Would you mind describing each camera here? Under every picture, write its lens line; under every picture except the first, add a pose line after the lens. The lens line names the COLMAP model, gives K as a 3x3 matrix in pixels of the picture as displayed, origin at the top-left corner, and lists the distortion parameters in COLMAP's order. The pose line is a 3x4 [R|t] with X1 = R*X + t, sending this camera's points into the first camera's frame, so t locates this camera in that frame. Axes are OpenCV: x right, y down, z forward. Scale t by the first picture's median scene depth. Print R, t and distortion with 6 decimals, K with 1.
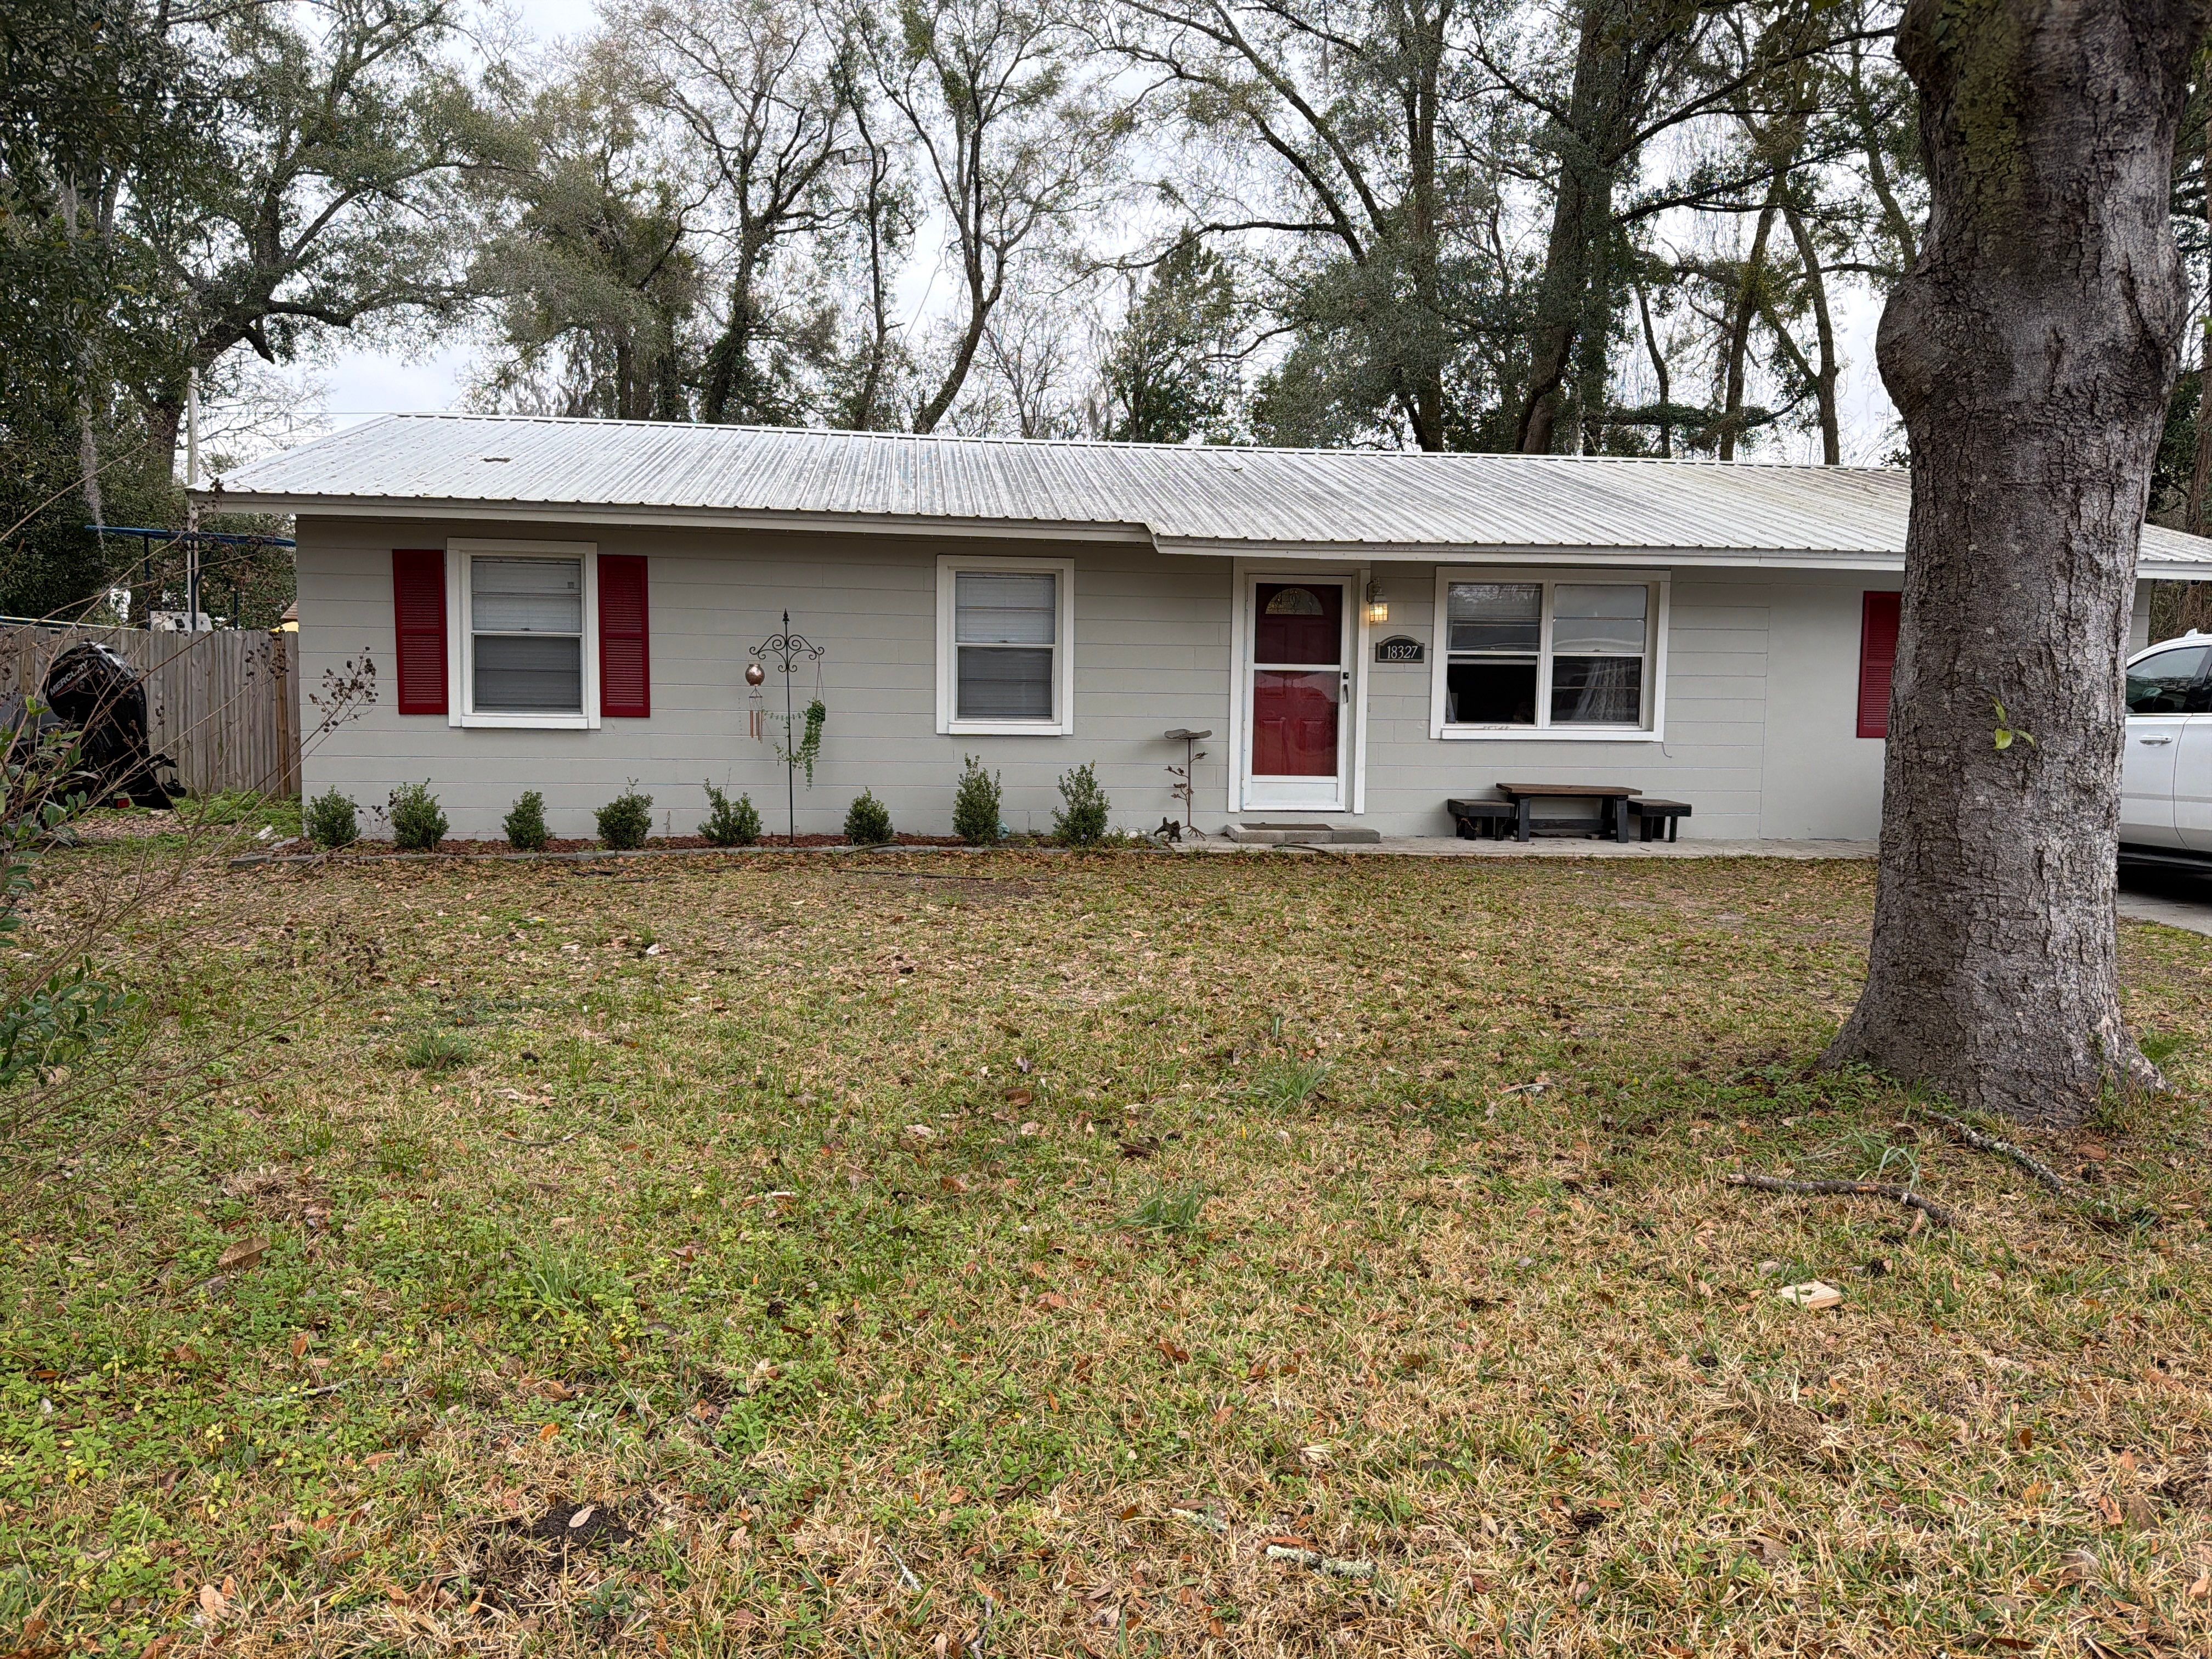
lens RADIAL K [[1538.8, 0, 1106.0], [0, 1538.8, 829.5], [0, 0, 1]] dist [0.154031, -0.118852]
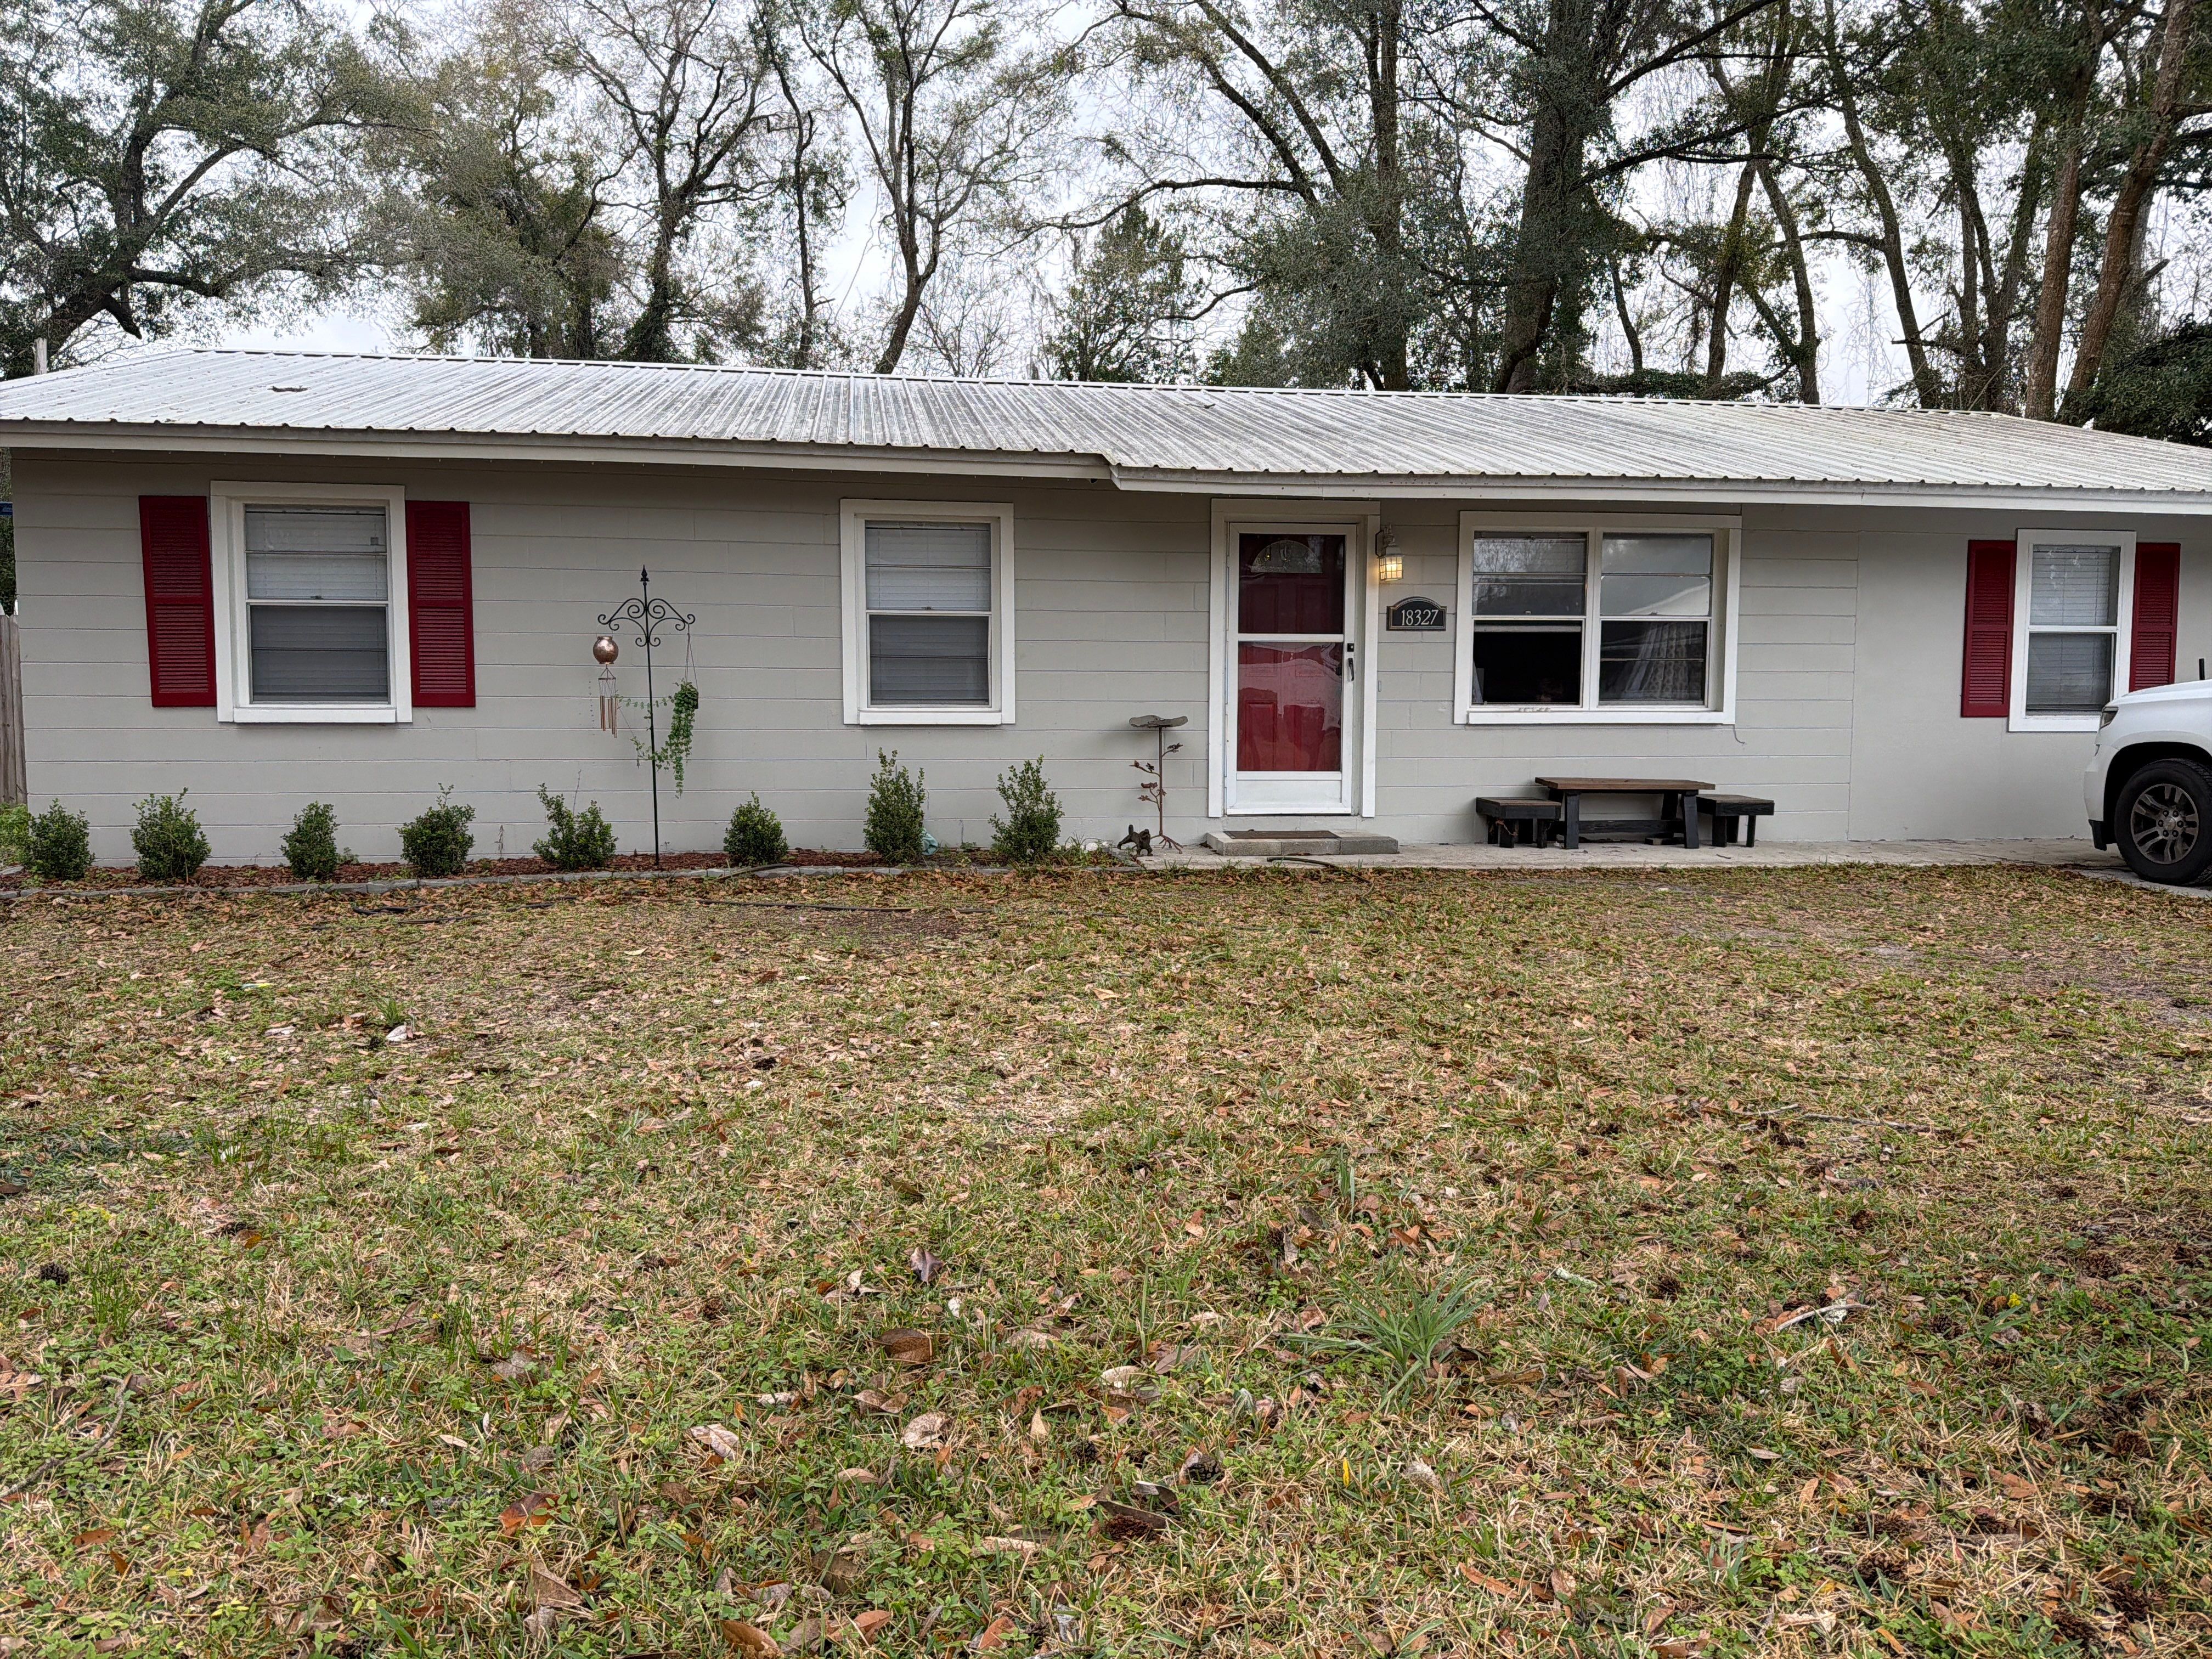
lens RADIAL K [[1548.0, 0, 1096.4], [0, 1548.0, 840.4], [0, 0, 1]] dist [0.071816, -0.000890]
pose [[0.999576, -0.013836, 0.025631, -0.000573], [0.013691, 0.999889, 0.005825, -0.004568], [-0.025709, -0.005471, 0.999654, 0.184665]]
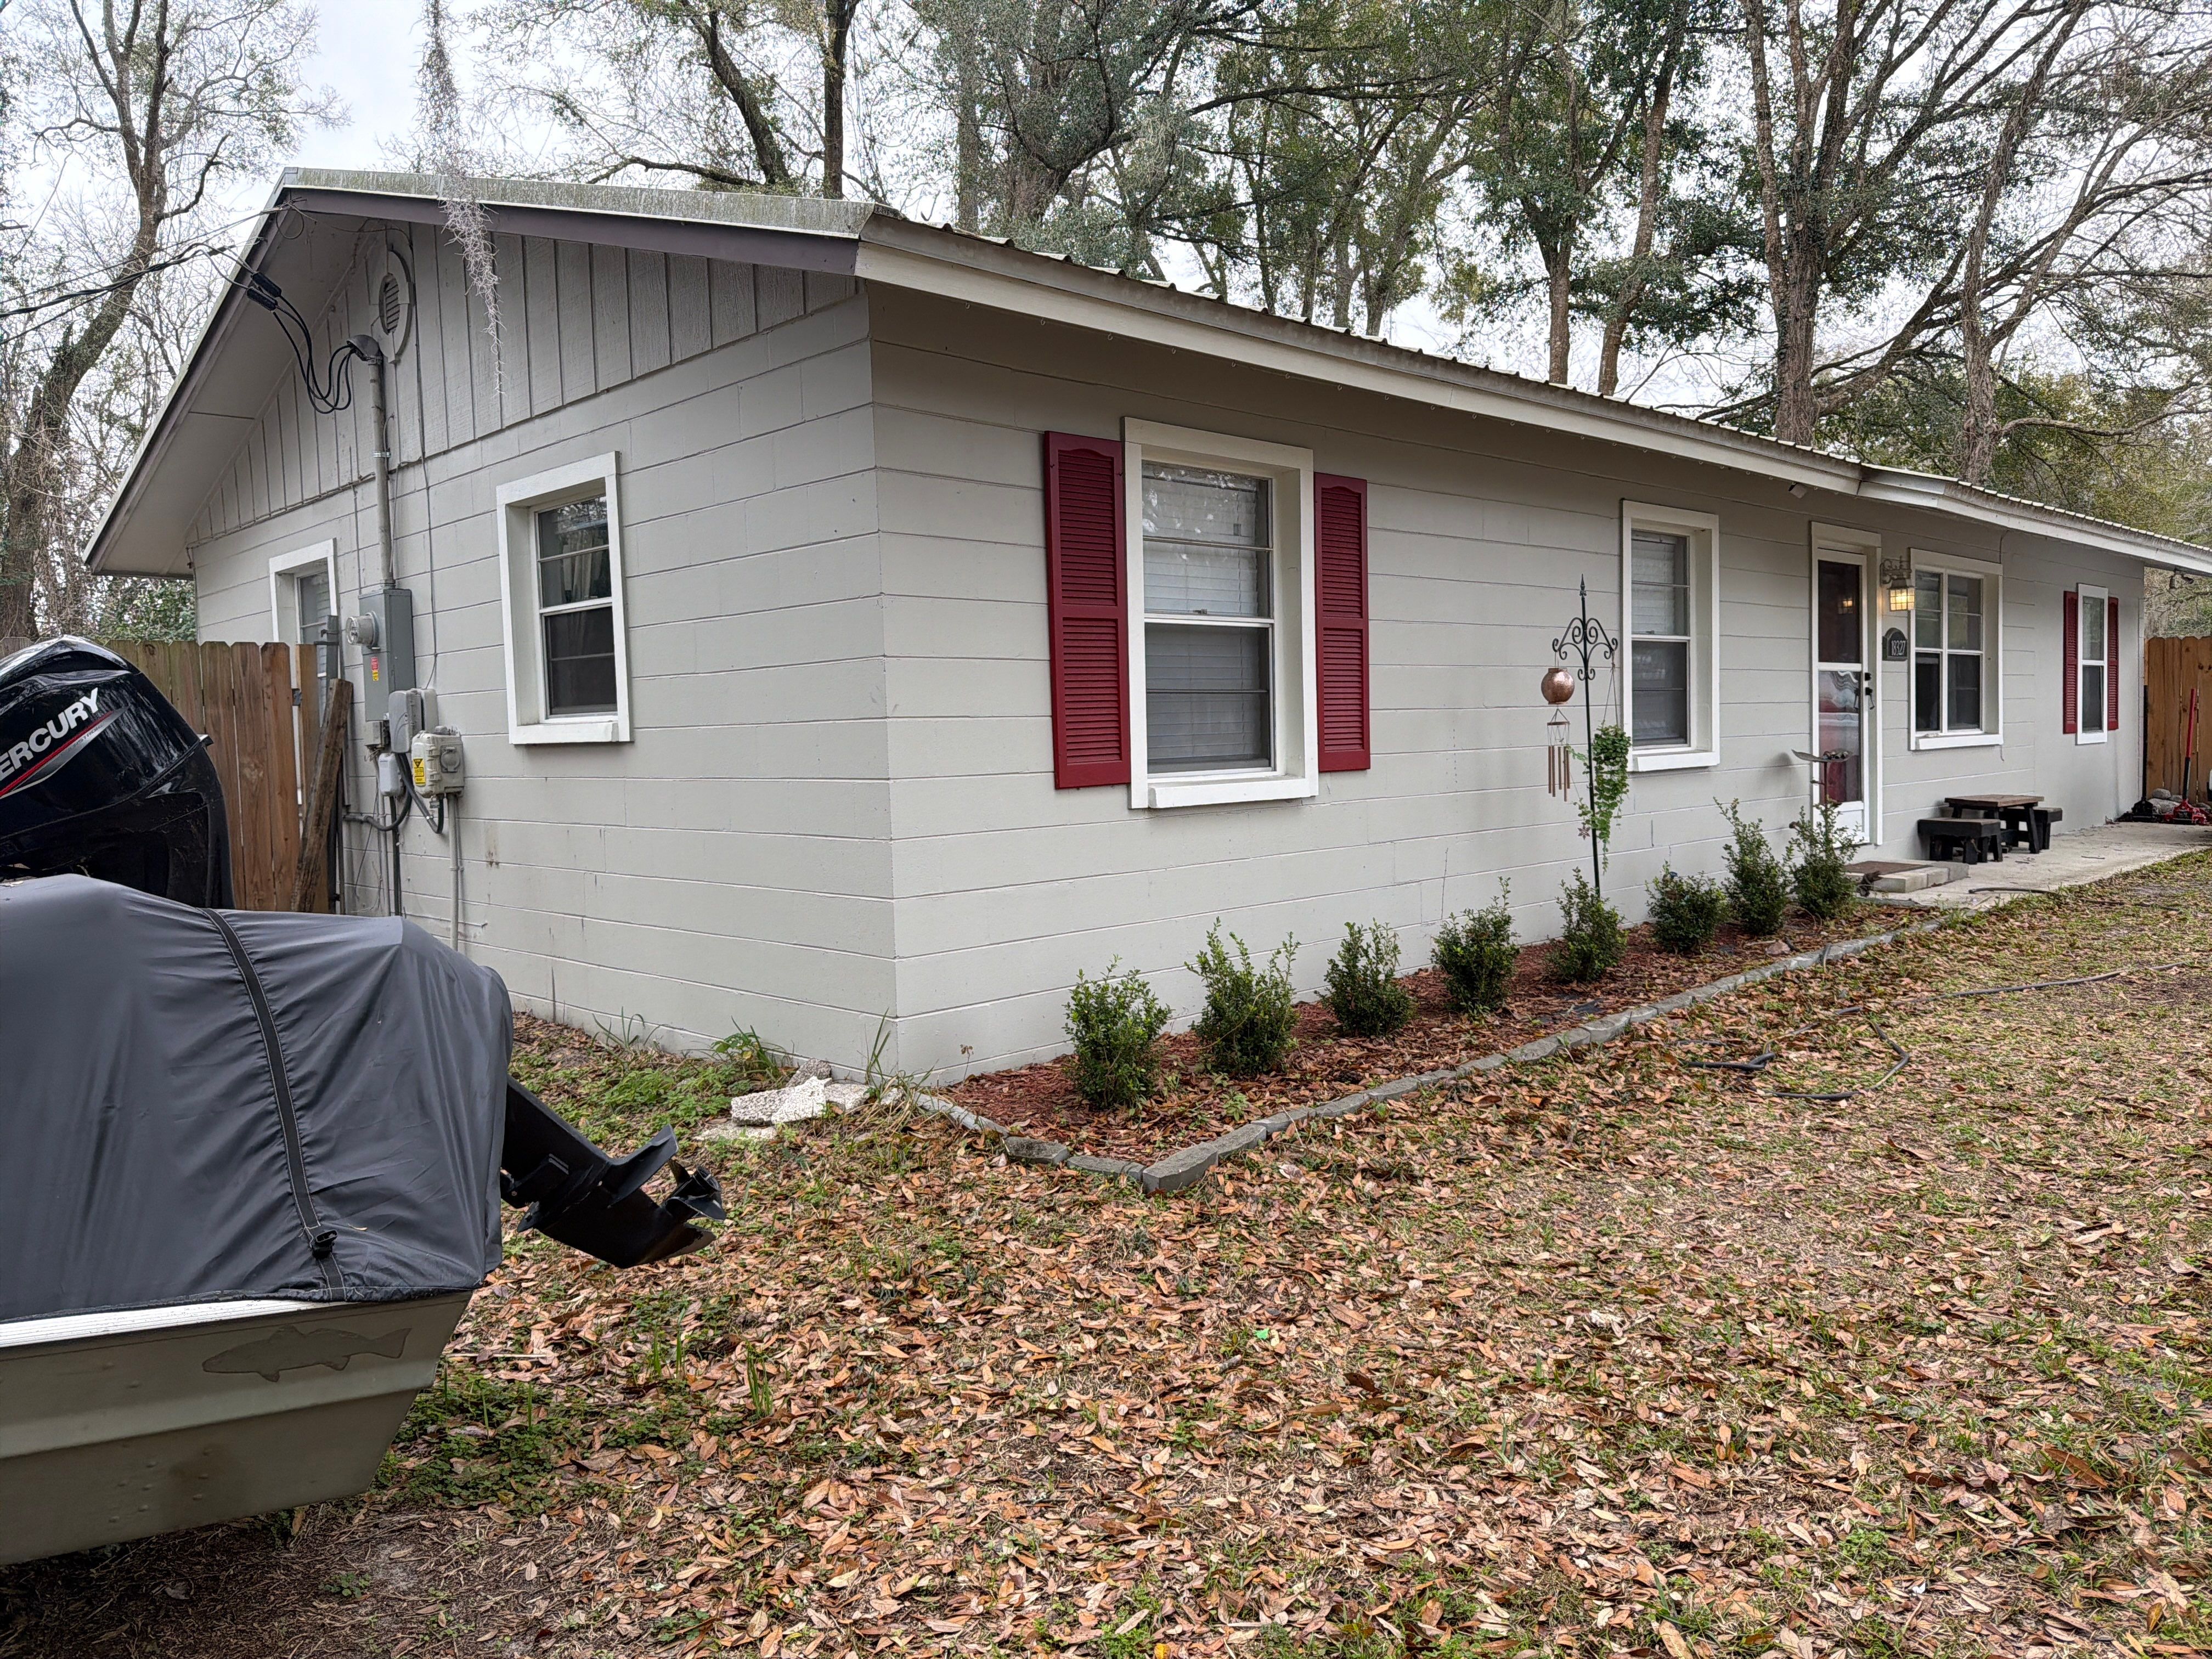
lens RADIAL K [[1562.8, 0, 1106.0], [0, 1562.8, 829.5], [0, 0, 1]] dist [-0.000801, -0.000423]
pose [[0.788572, -0.074574, 0.610404, -0.655826], [0.088997, 0.996009, 0.006711, -0.059441], [-0.608468, 0.049032, 0.792062, 0.586705]]
